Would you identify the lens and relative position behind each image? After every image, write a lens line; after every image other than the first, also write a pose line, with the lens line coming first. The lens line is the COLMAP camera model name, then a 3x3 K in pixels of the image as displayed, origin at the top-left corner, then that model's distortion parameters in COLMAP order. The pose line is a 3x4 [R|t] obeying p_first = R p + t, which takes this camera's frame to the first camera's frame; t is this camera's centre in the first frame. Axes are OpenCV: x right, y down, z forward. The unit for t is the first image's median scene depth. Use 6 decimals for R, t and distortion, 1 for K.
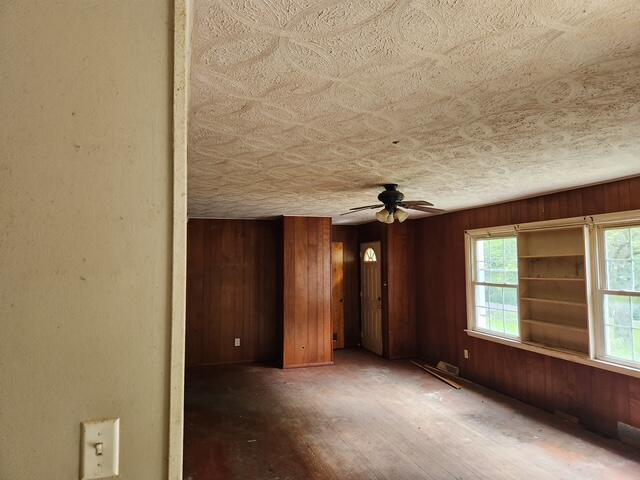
lens RADIAL K [[434.0, 0, 320.0], [0, 434.0, 233.2], [0, 0, 1]] dist [0.055681, -0.017691]
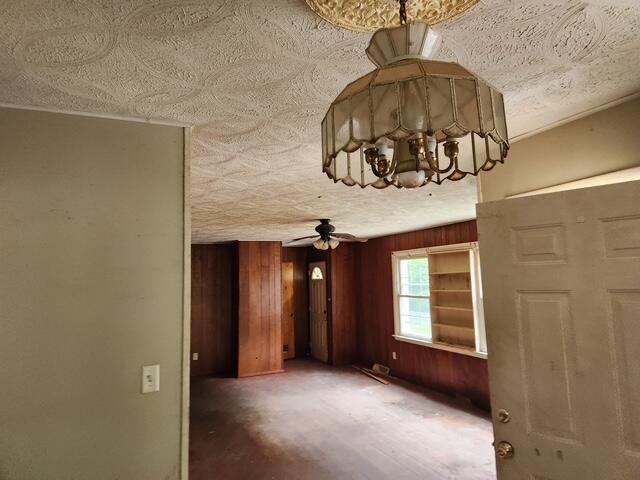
lens RADIAL K [[434.0, 0, 329.9], [0, 434.0, 225.8], [0, 0, 1]] dist [0.055681, -0.017691]
pose [[0.992458, -0.007436, 0.122363, 0.019329], [0.014006, 0.998501, -0.052920, -0.022476], [-0.121786, 0.054235, 0.991074, -0.225484]]
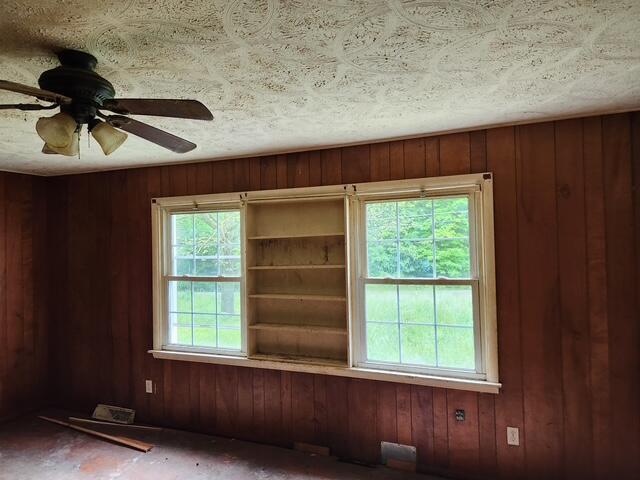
lens RADIAL K [[434.0, 0, 322.6], [0, 434.0, 239.7], [0, 0, 1]] dist [0.055681, -0.017691]
pose [[0.646025, 0.007417, 0.763280, -0.004572], [-0.039754, 0.998923, 0.023940, 0.037372], [-0.762280, -0.045809, 0.645624, 0.485969]]
